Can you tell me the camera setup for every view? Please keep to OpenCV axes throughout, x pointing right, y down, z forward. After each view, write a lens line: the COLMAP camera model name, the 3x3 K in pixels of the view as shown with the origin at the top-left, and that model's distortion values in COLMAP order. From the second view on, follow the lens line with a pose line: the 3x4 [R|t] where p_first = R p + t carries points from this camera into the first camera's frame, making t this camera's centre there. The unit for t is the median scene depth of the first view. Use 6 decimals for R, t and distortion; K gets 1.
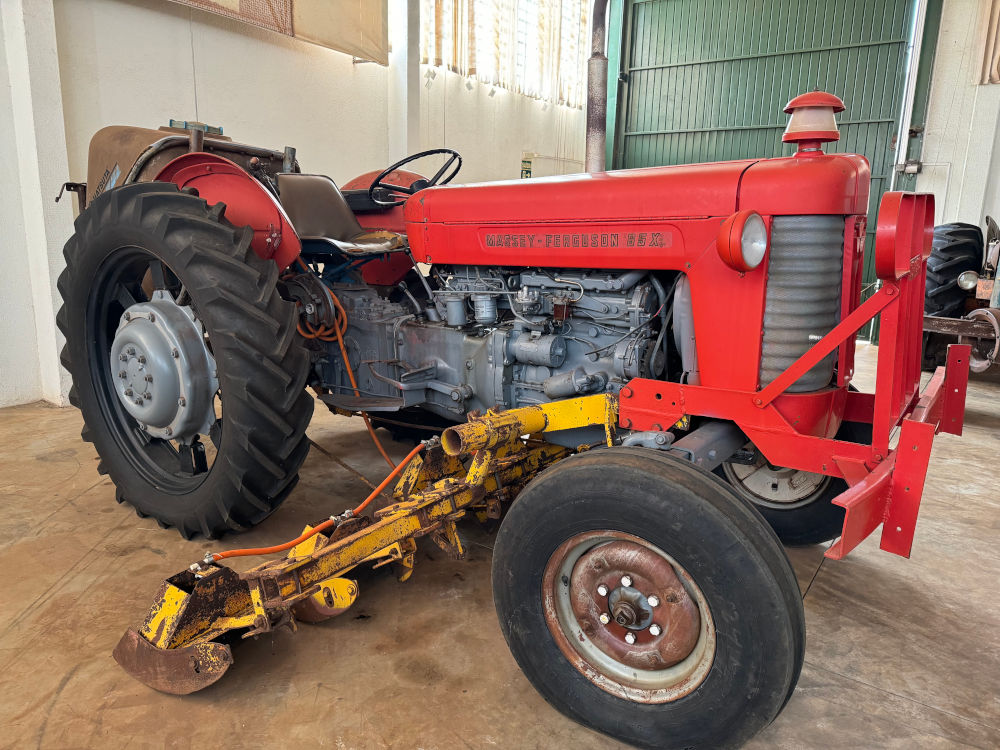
lens RADIAL K [[722.2, 0, 500.0], [0, 722.2, 375.0], [0, 0, 1]] dist [0.001632, -0.001491]
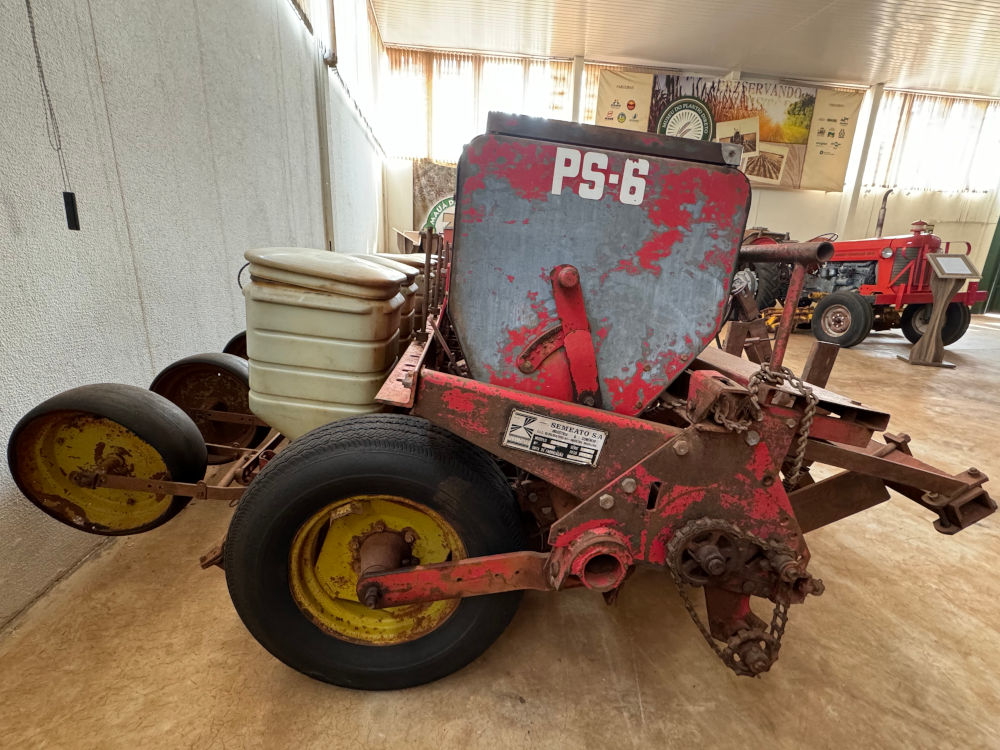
lens RADIAL K [[482.9, 0, 500.0], [0, 482.9, 375.0], [0, 0, 1]] dist [0.024731, 0.000352]
pose [[0.702351, 0.169905, -0.691257, 0.661548], [-0.163804, 0.983612, 0.075331, 0.572318], [0.692728, 0.060322, 0.718672, -2.233125]]
